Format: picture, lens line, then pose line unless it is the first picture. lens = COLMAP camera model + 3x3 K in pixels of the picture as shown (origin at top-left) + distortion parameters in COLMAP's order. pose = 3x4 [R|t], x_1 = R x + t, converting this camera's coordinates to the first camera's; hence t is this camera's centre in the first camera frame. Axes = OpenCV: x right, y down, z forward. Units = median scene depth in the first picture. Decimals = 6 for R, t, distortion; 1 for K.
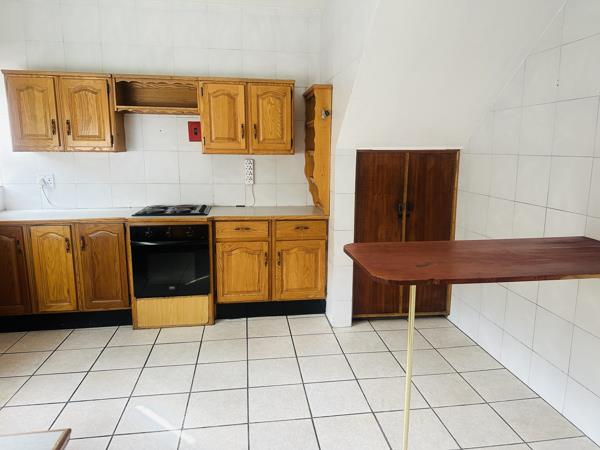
lens RADIAL K [[425.9, 0, 300.0], [0, 425.9, 225.0], [0, 0, 1]] dist [0.074574, -0.071082]
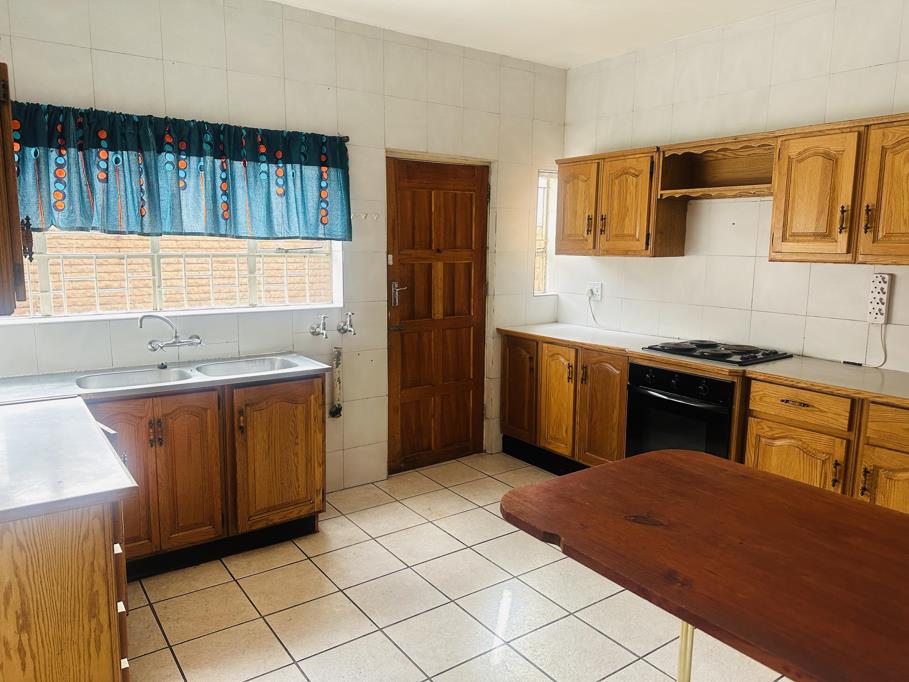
lens RADIAL K [[642.0, 0, 447.9], [0, 642.0, 339.1], [0, 0, 1]] dist [0.071879, -0.069846]
pose [[0.461330, 0.133450, -0.877135, 0.367405], [-0.164693, 0.984322, 0.063137, -0.049307], [0.871809, 0.115331, 0.476075, 0.227335]]
